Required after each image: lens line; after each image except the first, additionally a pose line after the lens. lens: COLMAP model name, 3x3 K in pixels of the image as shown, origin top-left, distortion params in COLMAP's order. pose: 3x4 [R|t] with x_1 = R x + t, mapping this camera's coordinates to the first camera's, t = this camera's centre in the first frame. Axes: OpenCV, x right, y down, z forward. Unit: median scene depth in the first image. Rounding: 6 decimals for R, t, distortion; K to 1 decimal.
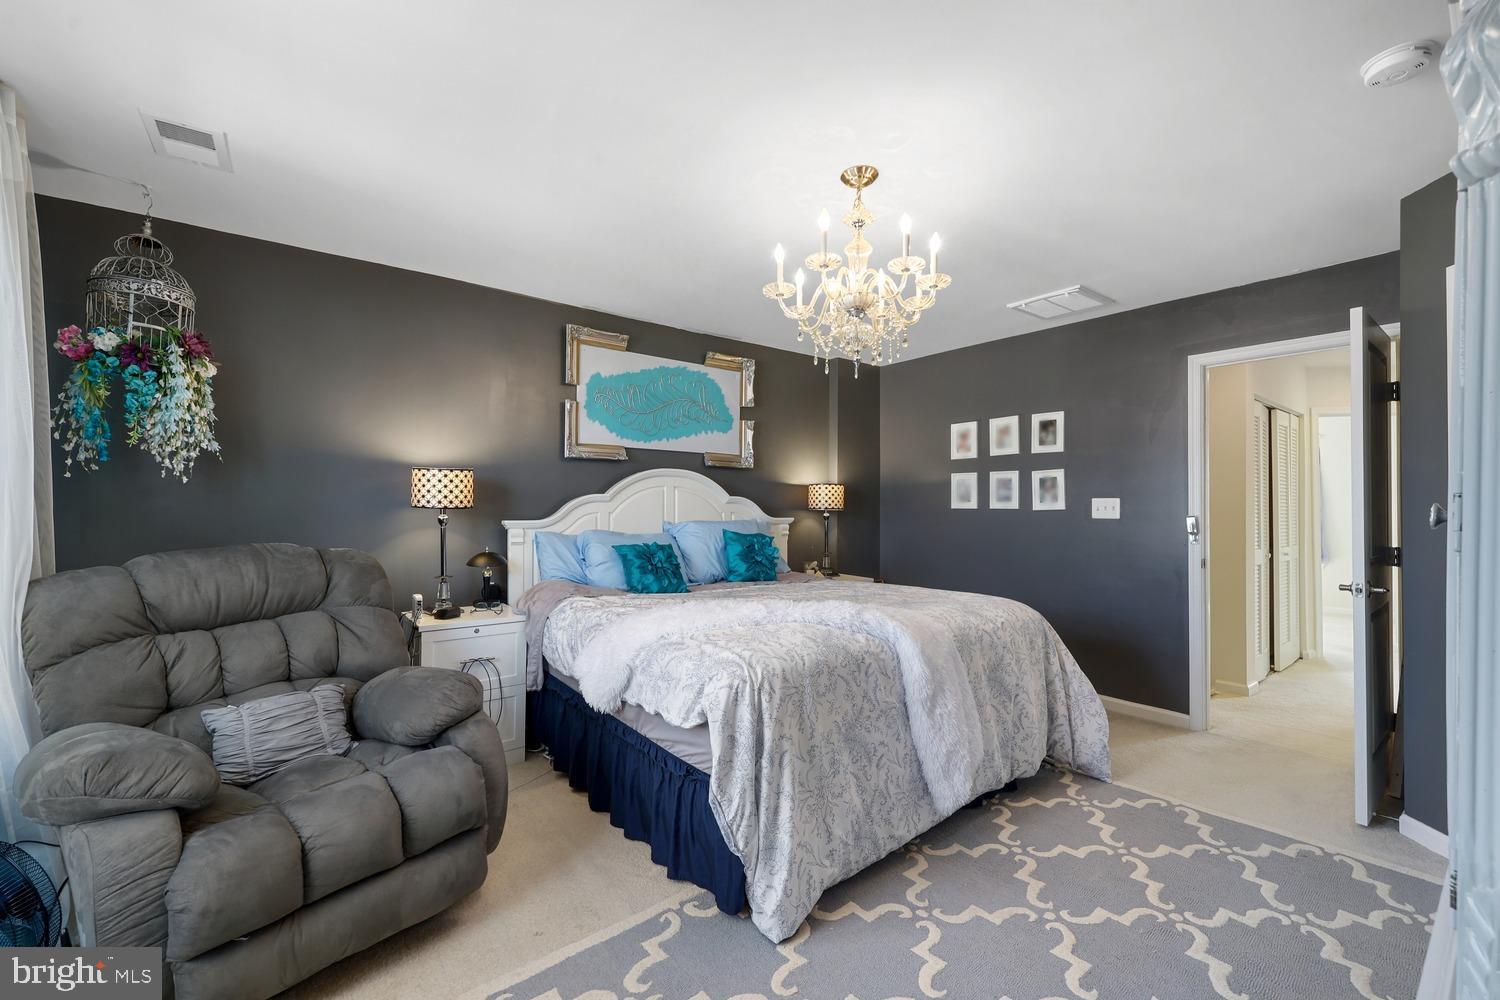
lens RADIAL K [[621.5, 0, 758.6], [0, 621.5, 503.6], [0, 0, 1]] dist [0.010781, -0.001305]
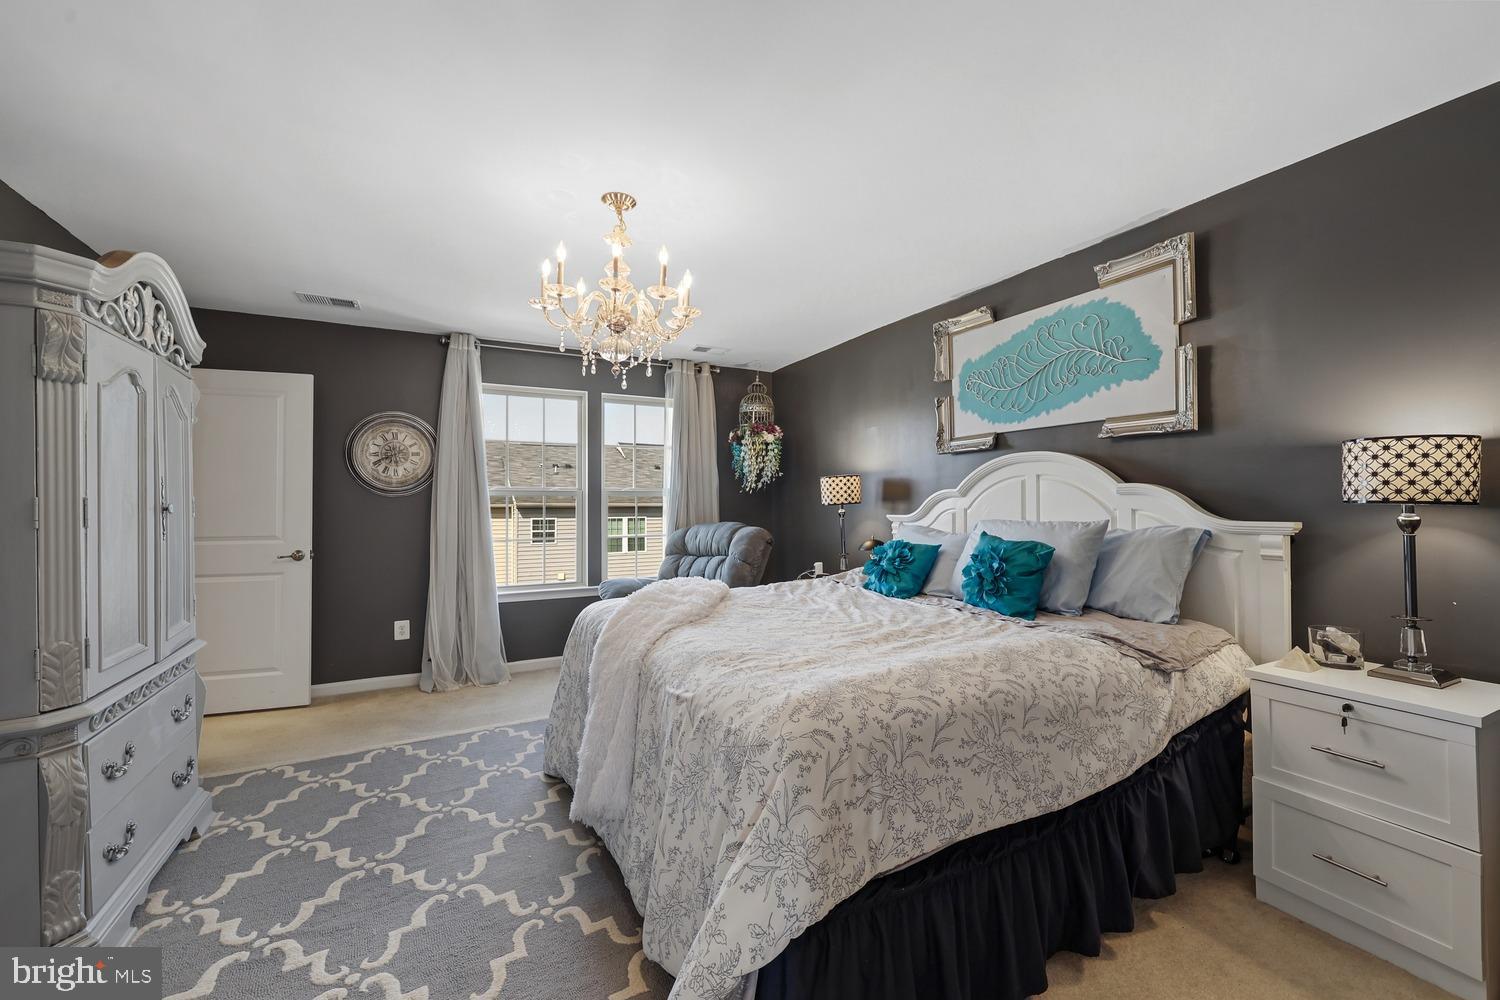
lens RADIAL K [[621.5, 0, 765.3], [0, 621.5, 491.9], [0, 0, 1]] dist [0.010781, -0.001305]
pose [[-0.185448, -0.018513, -0.982480, 0.723149], [0.011998, 0.999705, -0.021103, 0.006100], [0.982581, -0.015701, -0.185171, 0.878209]]
